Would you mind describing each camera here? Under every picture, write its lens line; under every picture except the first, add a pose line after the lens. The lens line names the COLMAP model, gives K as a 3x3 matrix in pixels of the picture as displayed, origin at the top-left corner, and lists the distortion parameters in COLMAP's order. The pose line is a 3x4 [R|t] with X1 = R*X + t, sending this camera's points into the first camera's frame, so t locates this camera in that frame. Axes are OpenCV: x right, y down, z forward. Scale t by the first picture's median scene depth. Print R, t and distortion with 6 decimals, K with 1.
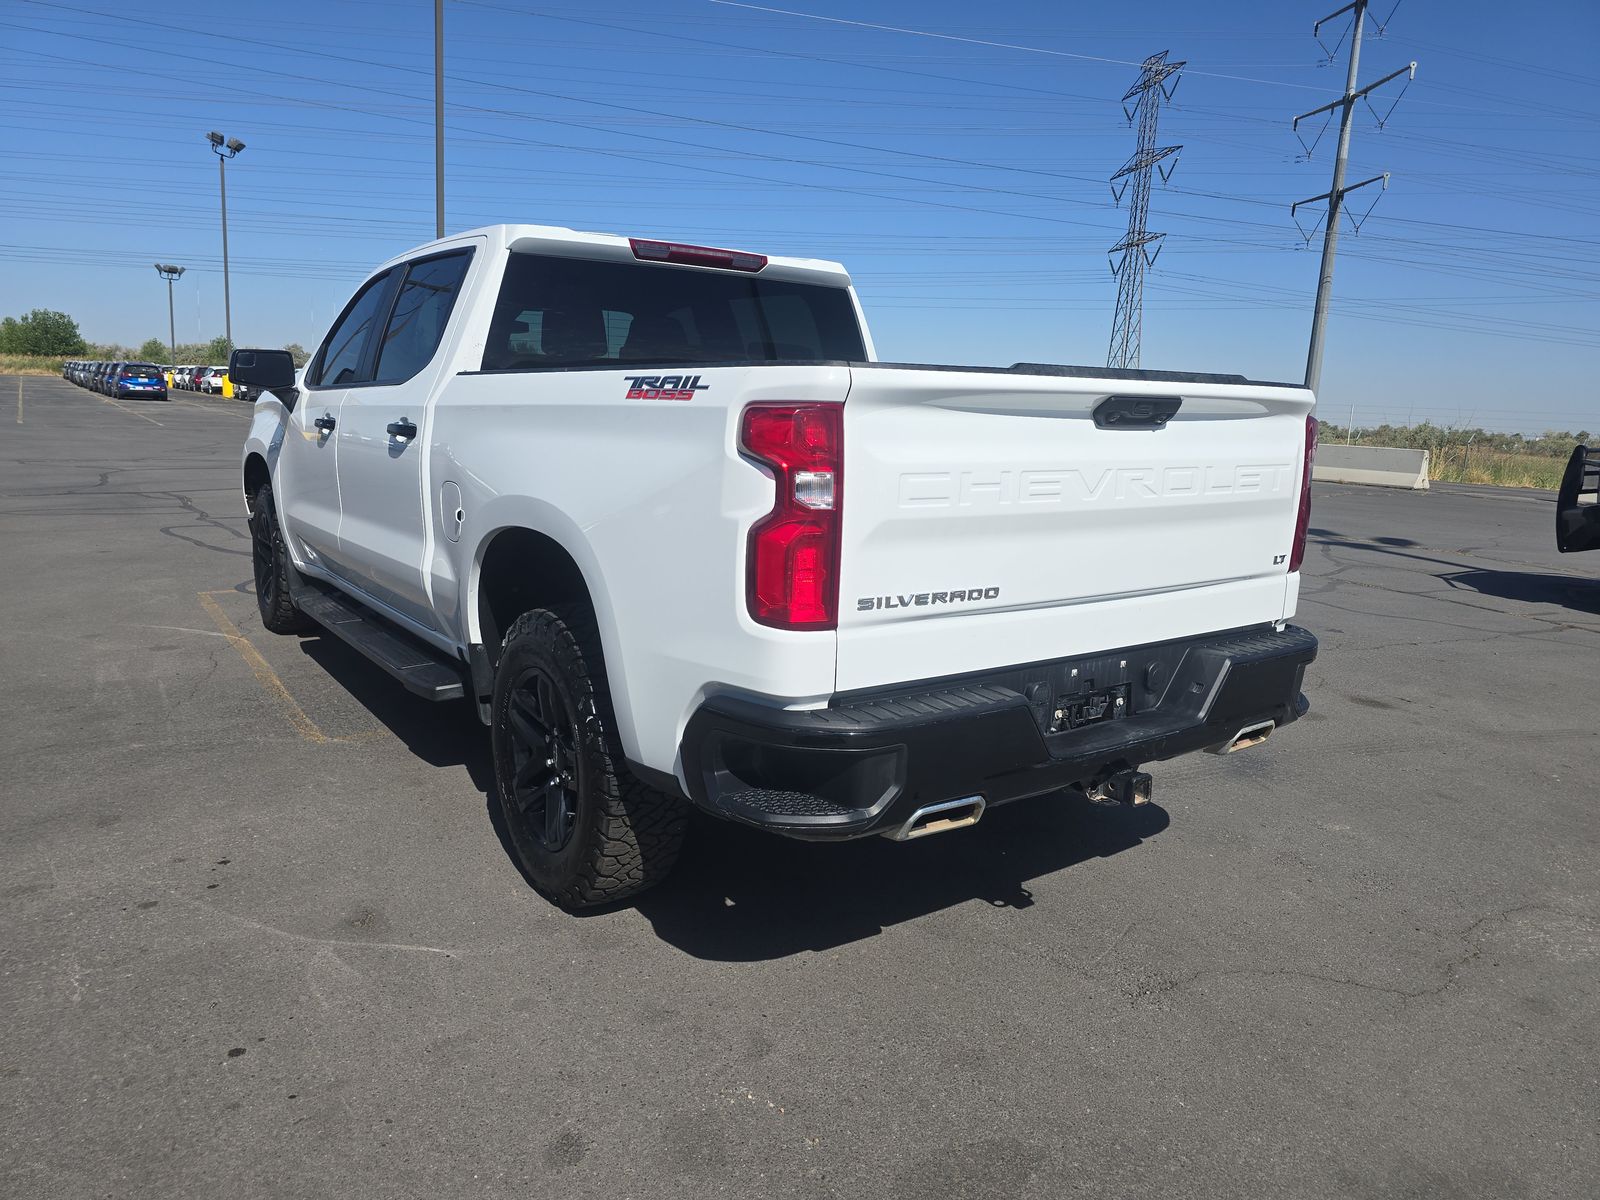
lens RADIAL K [[1090.0, 0, 803.1], [0, 1090.0, 597.6], [0, 0, 1]] dist [0.040494, -0.036156]
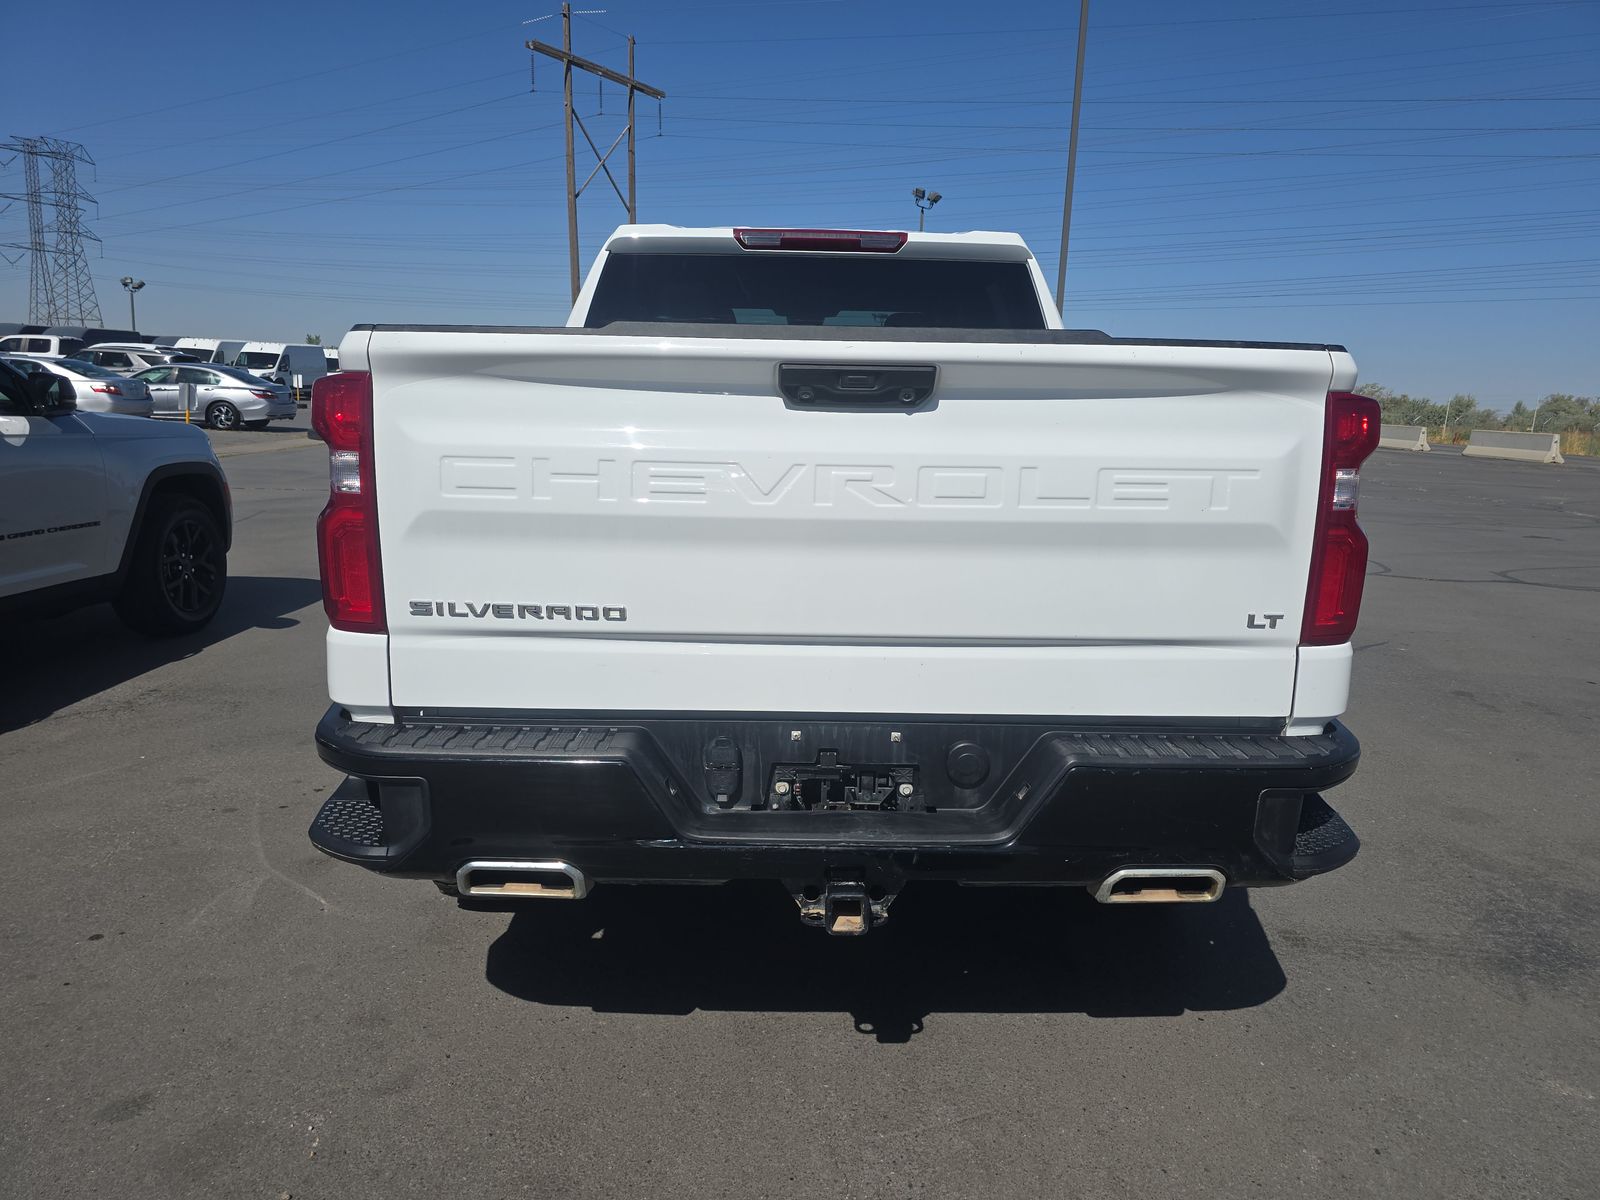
lens RADIAL K [[1084.4, 0, 800.0], [0, 1084.4, 600.0], [0, 0, 1]] dist [0.040121, -0.037172]
pose [[0.821555, 0.087140, -0.563431, 0.628771], [-0.096894, 0.995214, 0.012634, -0.032250], [0.561836, 0.044213, 0.826066, 0.365637]]
